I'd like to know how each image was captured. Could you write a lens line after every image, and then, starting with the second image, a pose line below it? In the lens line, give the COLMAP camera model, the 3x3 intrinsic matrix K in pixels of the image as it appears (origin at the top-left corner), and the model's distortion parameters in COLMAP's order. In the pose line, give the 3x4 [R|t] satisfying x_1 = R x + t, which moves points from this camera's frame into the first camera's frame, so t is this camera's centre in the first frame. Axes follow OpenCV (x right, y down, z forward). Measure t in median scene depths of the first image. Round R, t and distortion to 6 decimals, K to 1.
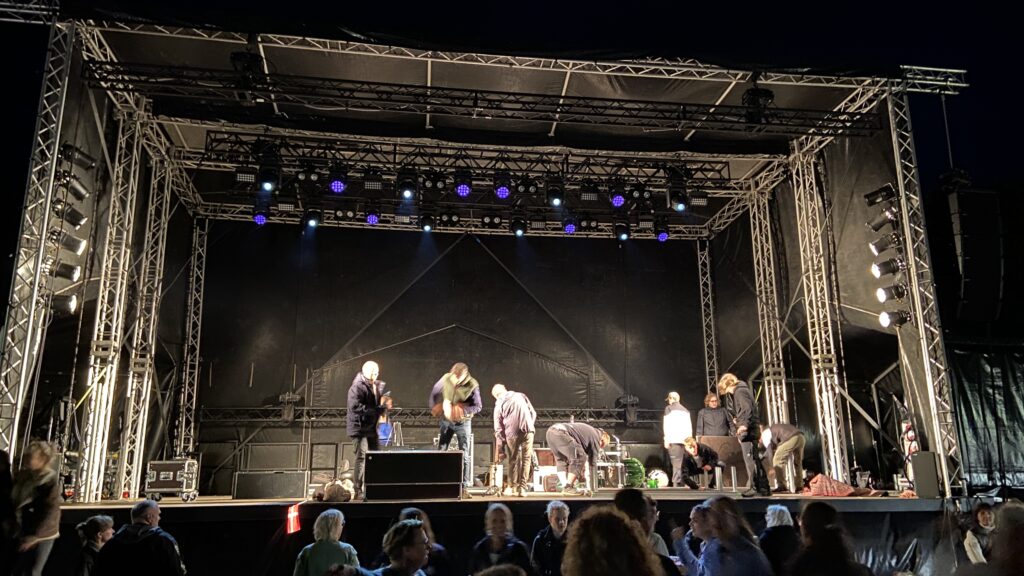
lens RADIAL K [[751.5, 0, 495.2], [0, 751.5, 290.0], [0, 0, 1]] dist [0.006343, 0.000291]
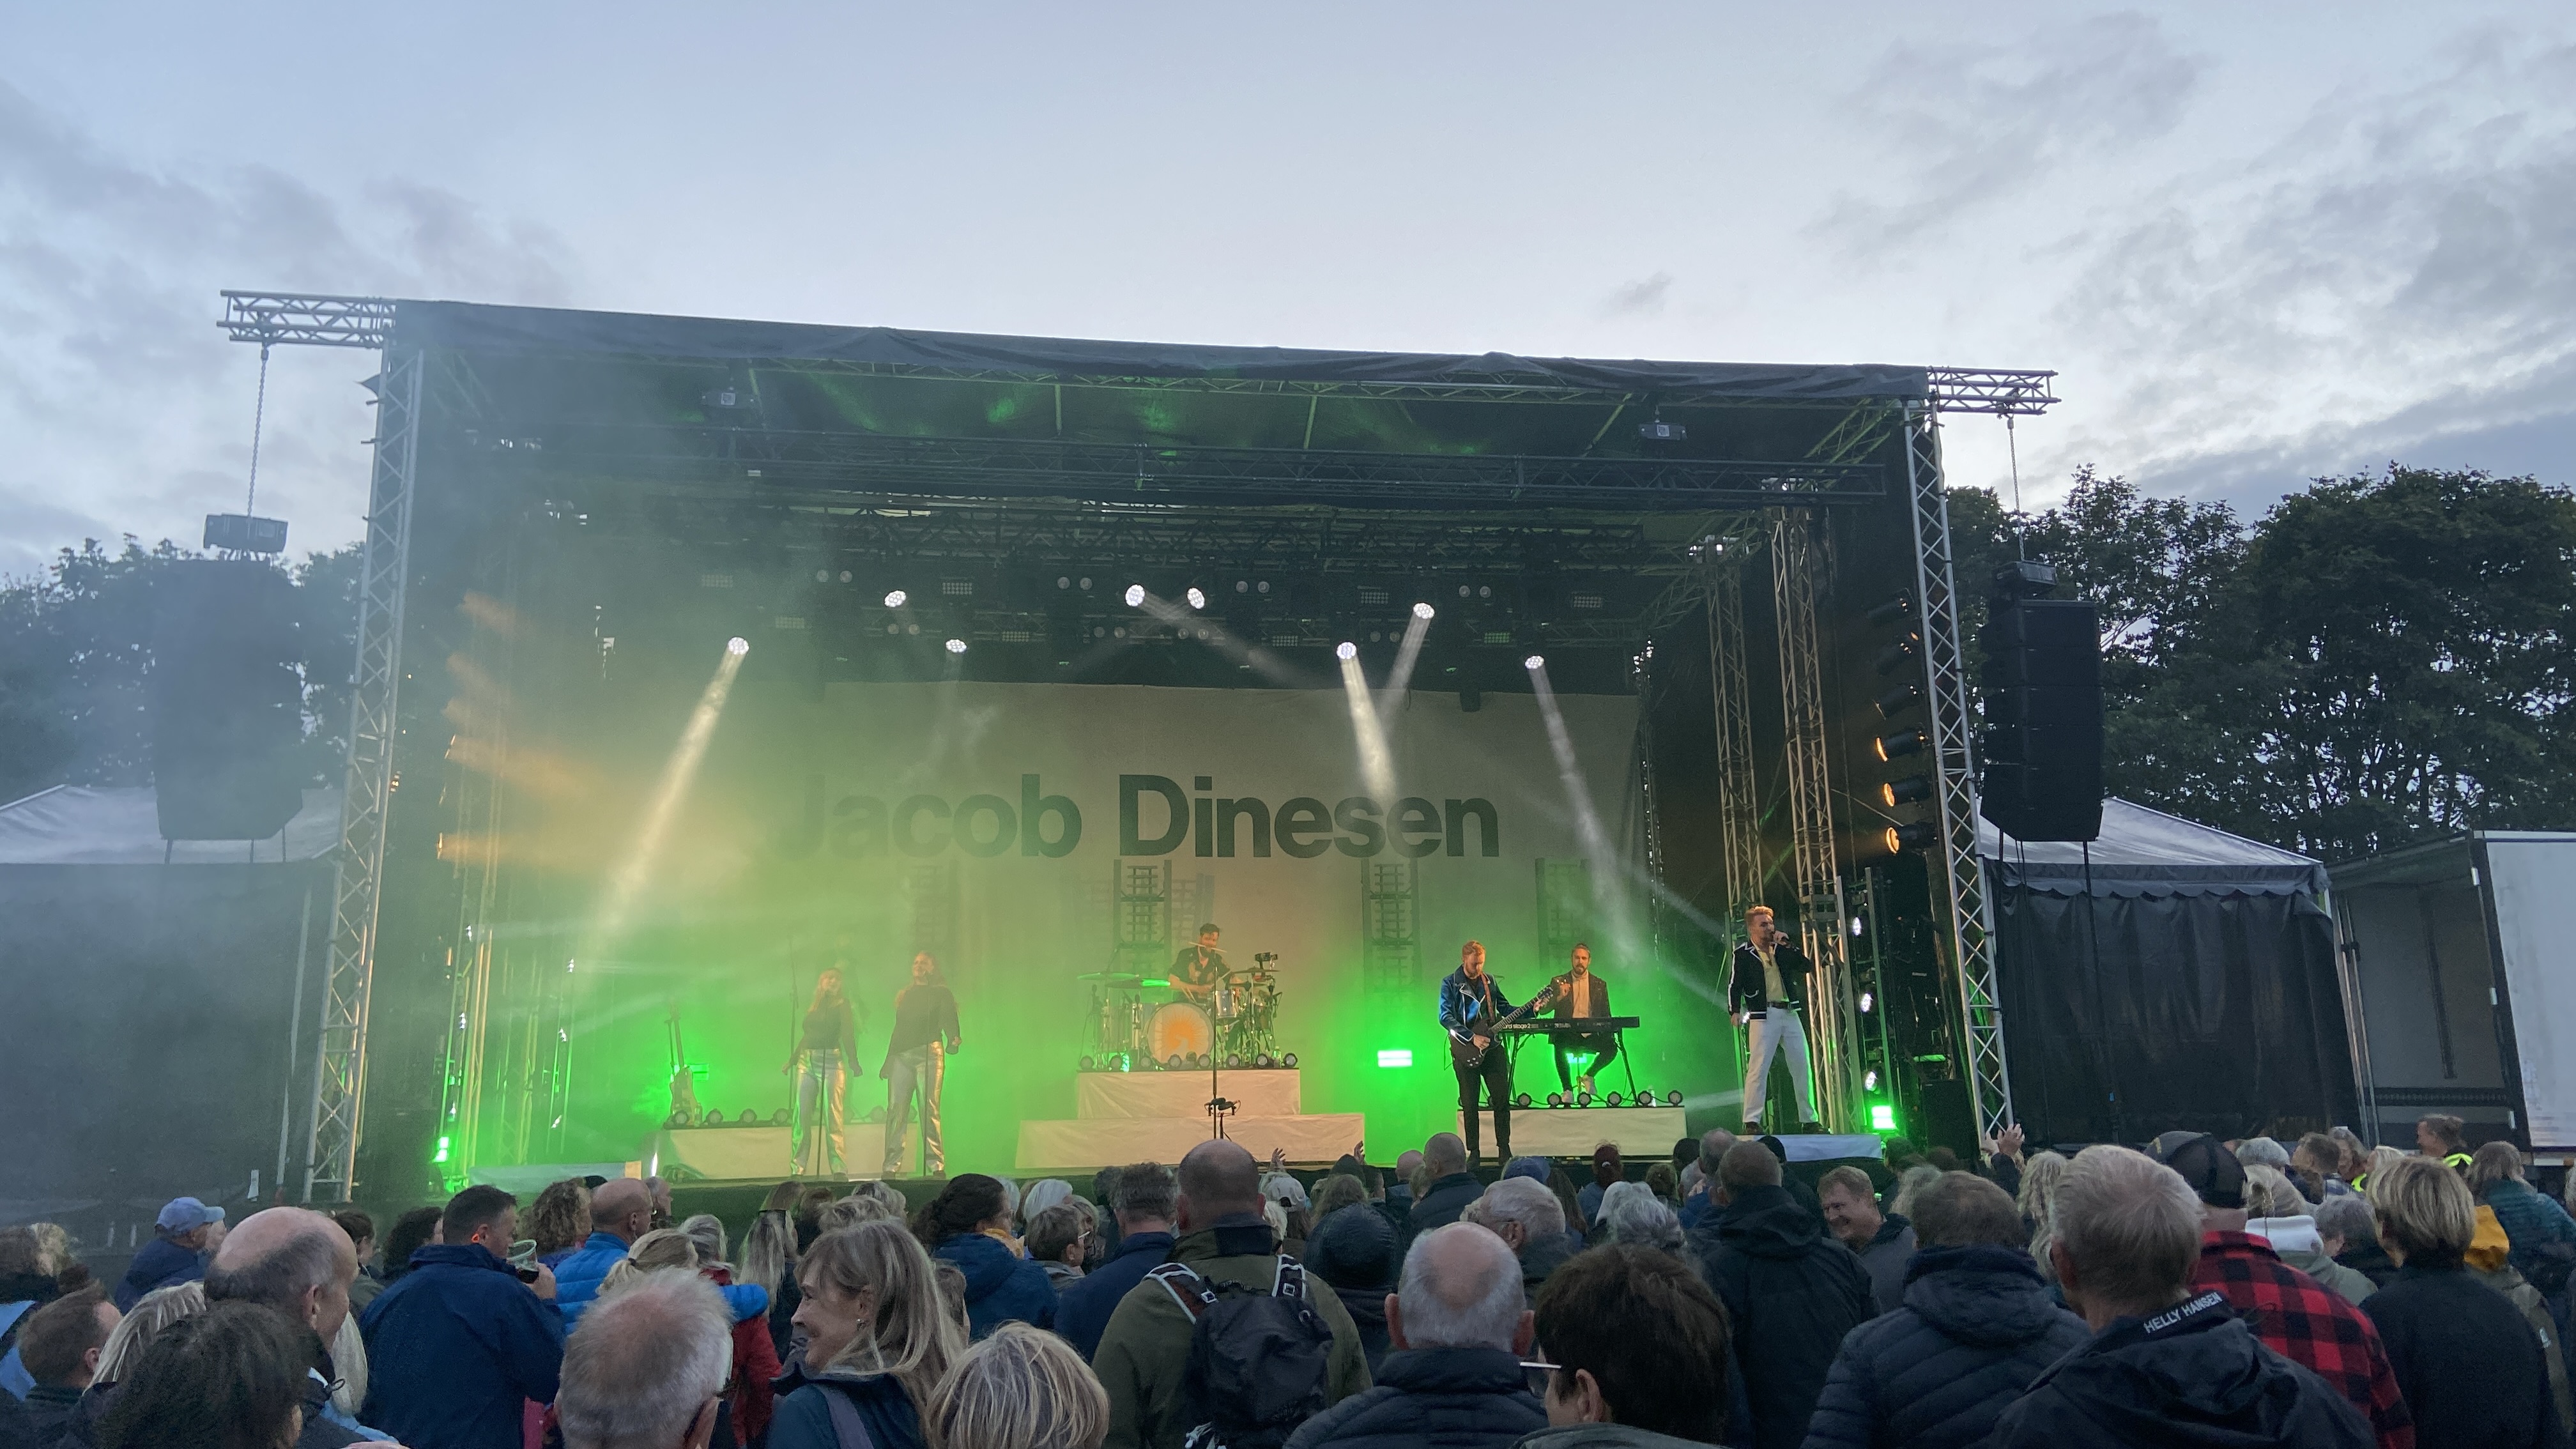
lens RADIAL K [[1926.7, 0, 1288.0], [0, 1926.7, 724.5], [0, 0, 1]] dist [0.000073, -0.000055]
pose [[0.999886, -0.014452, 0.004427, 0.059648], [0.014298, 0.999348, 0.033155, -0.083532], [-0.004903, -0.033088, 0.999440, -0.343569]]
